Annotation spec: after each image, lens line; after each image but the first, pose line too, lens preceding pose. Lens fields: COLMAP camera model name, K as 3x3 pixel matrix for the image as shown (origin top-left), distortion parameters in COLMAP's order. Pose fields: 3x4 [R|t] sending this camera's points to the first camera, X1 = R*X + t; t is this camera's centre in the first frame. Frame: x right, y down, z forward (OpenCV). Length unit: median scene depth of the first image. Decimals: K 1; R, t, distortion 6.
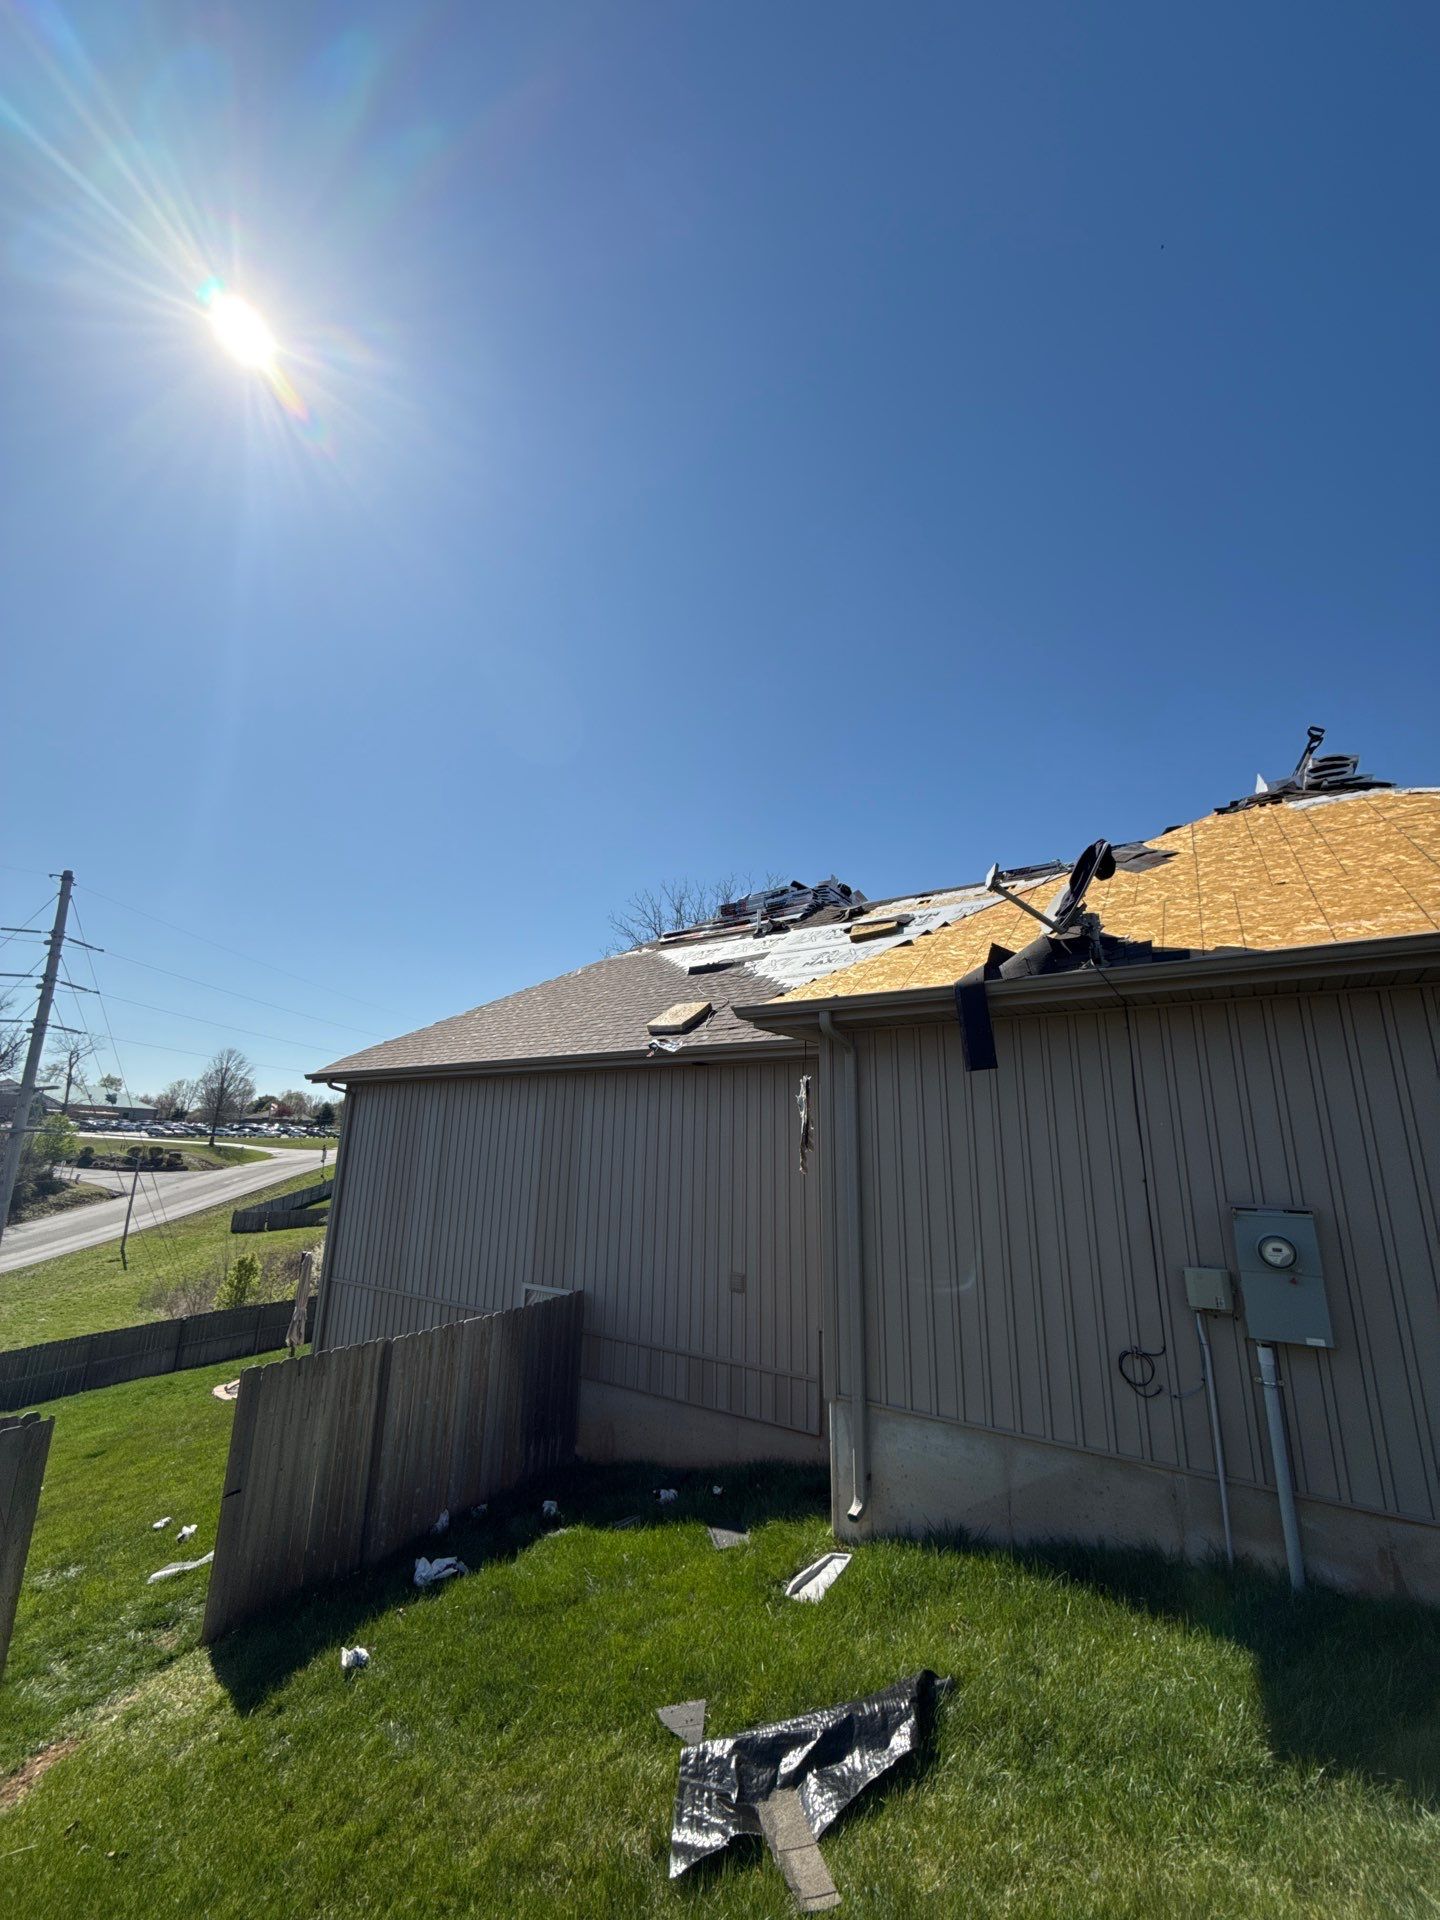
lens RADIAL K [[763.4, 0, 717.7], [0, 763.4, 957.6], [0, 0, 1]] dist [-0.000261, 0.000035]
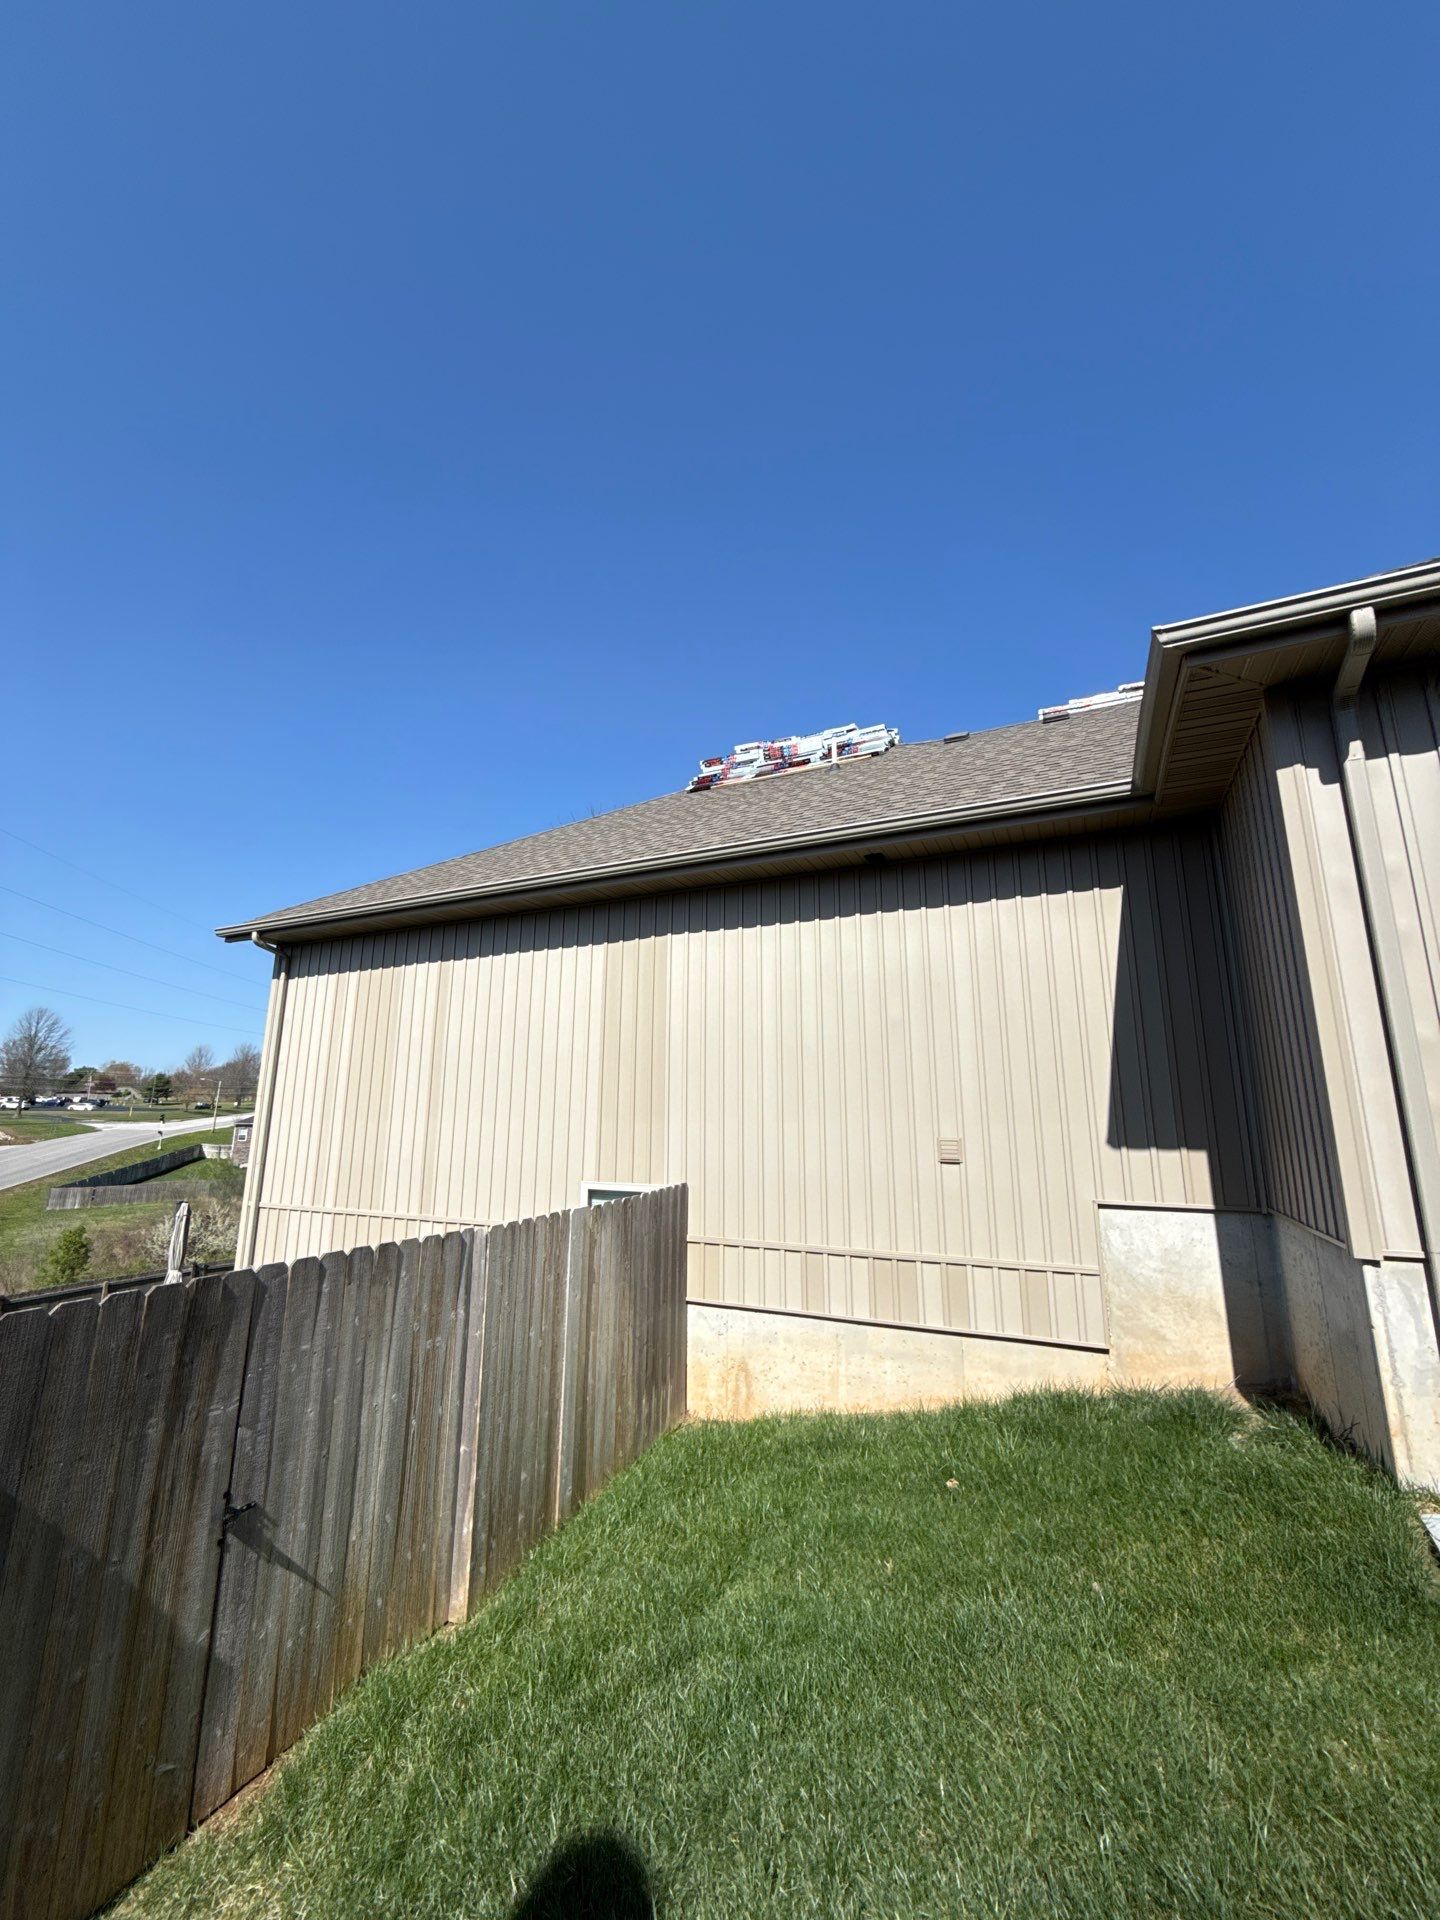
lens RADIAL K [[767.0, 0, 720.0], [0, 767.0, 960.0], [0, 0, 1]] dist [0.000340, 0.000131]
pose [[0.986931, 0.021281, 0.159730, -0.488772], [-0.027087, 0.999046, 0.034259, 0.380276], [-0.158849, -0.038138, 0.986566, 0.566172]]
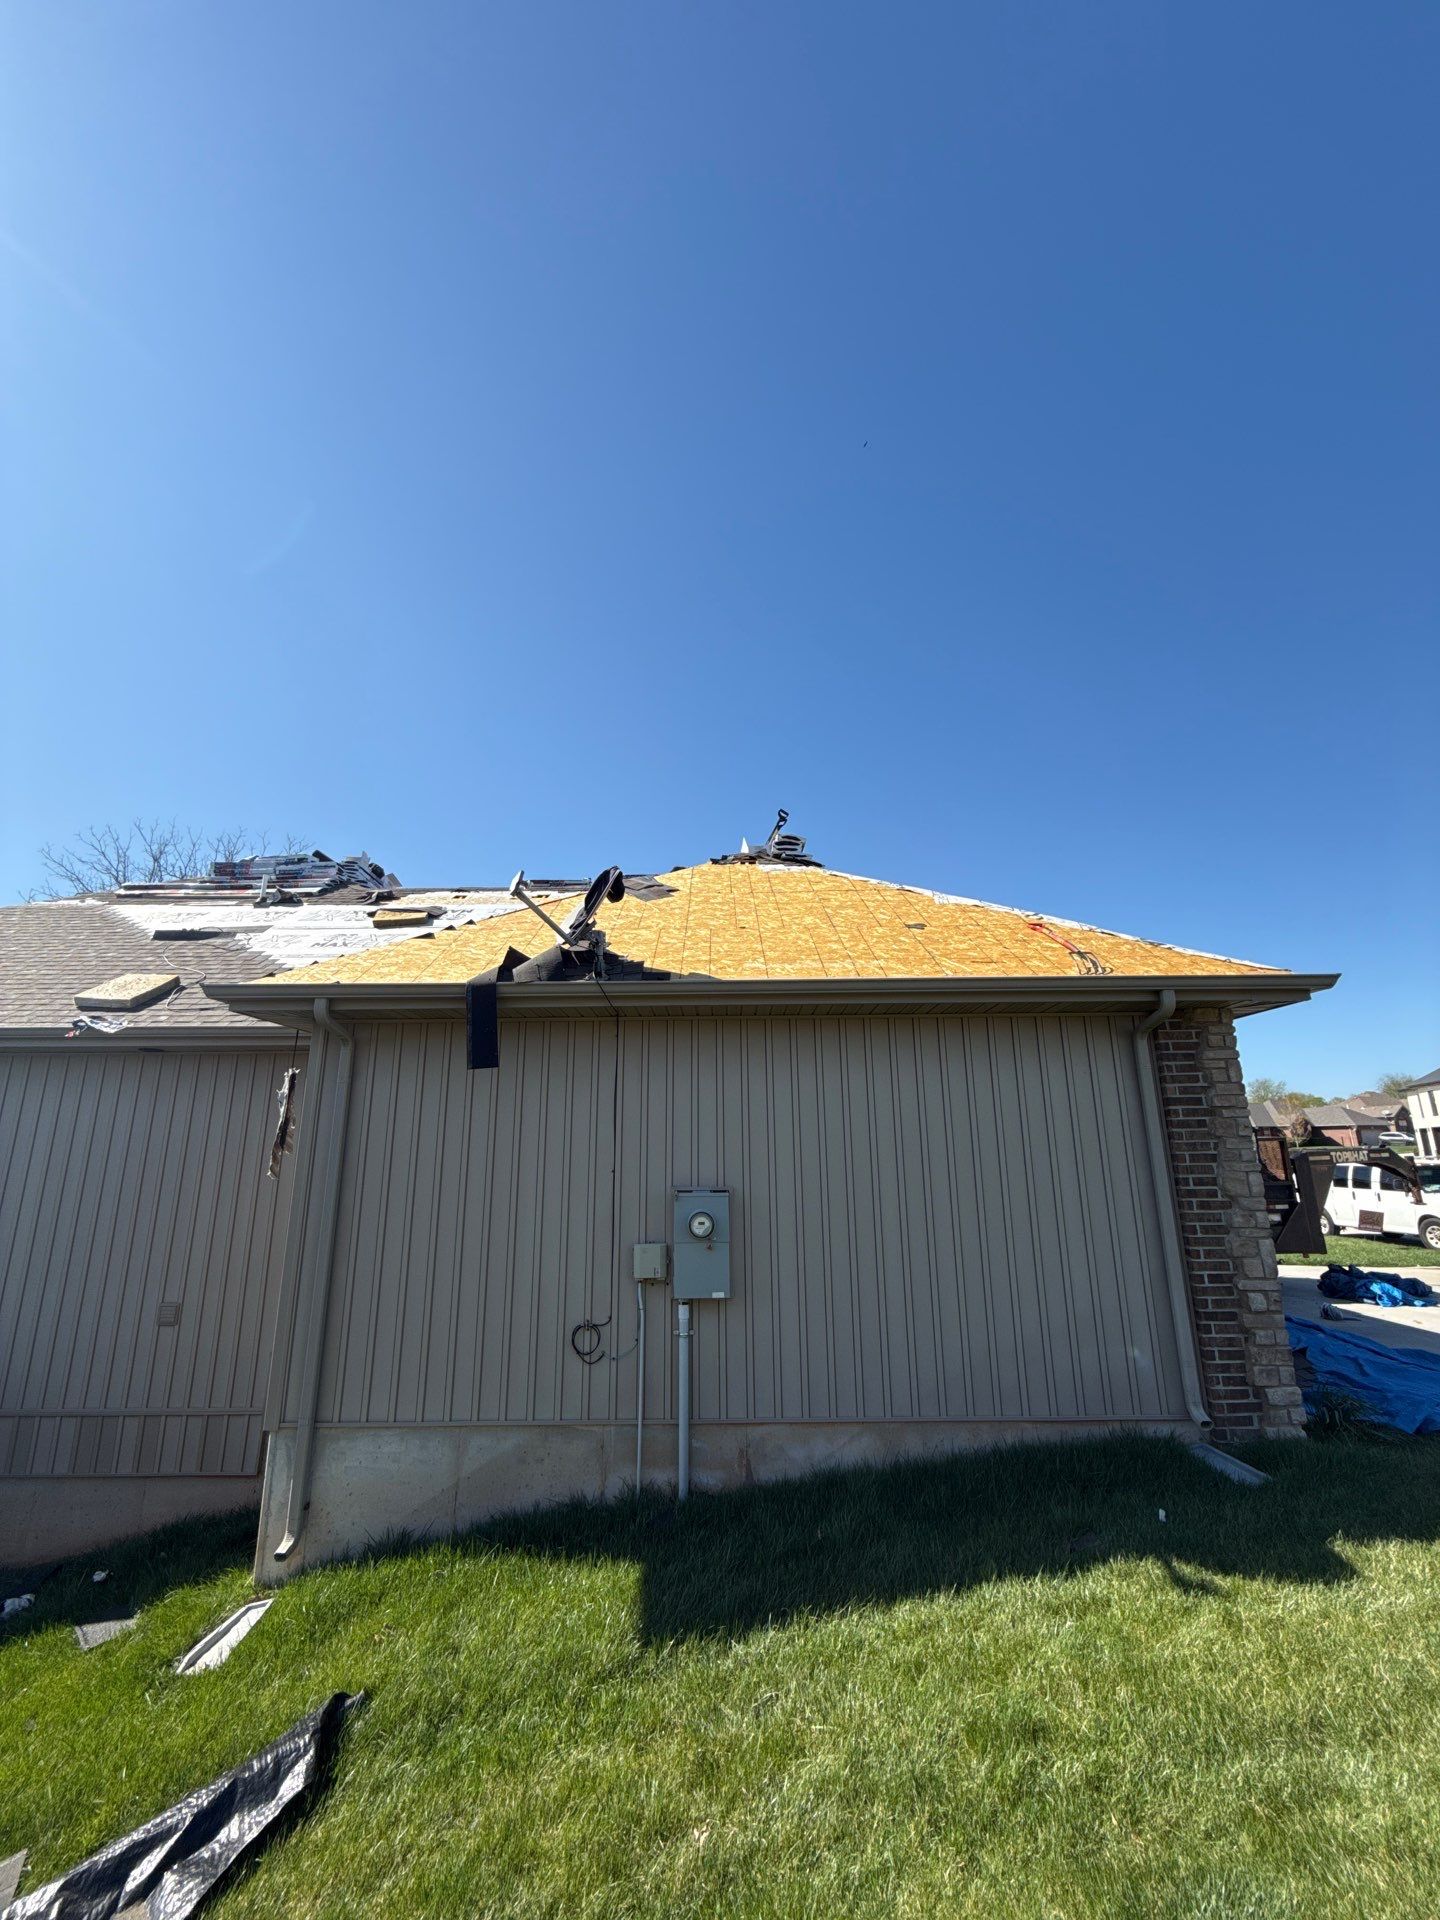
lens RADIAL K [[763.4, 0, 717.7], [0, 763.4, 957.6], [0, 0, 1]] dist [-0.000261, 0.000035]
pose [[0.823747, 0.115732, 0.555020, 0.019396], [-0.116516, 0.992605, -0.034046, -0.001580], [-0.554856, -0.036623, 0.831140, -0.014731]]
